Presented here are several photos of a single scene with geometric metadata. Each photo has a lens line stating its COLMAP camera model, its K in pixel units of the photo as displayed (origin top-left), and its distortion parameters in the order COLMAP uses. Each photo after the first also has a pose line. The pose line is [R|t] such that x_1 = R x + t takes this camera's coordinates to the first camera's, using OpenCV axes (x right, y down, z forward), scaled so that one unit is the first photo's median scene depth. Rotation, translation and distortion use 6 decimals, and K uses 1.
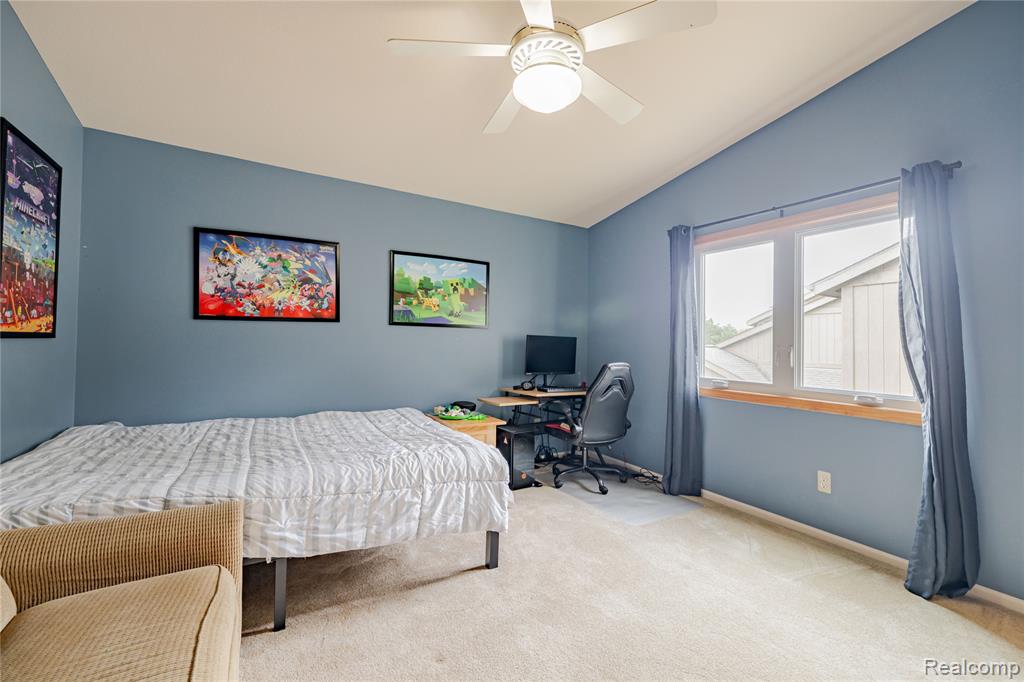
lens RADIAL K [[434.6, 0, 509.1], [0, 434.6, 334.7], [0, 0, 1]] dist [0.000167, 0.000073]
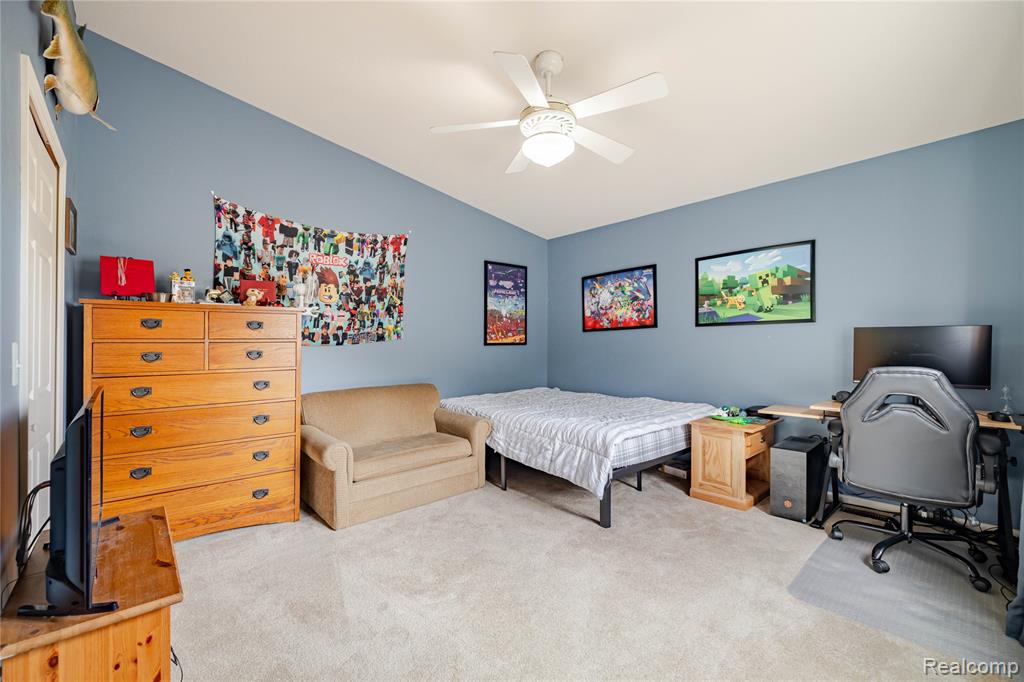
lens RADIAL K [[434.6, 0, 509.1], [0, 434.6, 334.7], [0, 0, 1]] dist [0.000167, 0.000073]
pose [[0.183186, -0.041729, -0.982192, 0.779168], [0.034255, 0.998763, -0.036044, 0.022831], [0.982481, -0.027043, 0.184389, 0.363774]]
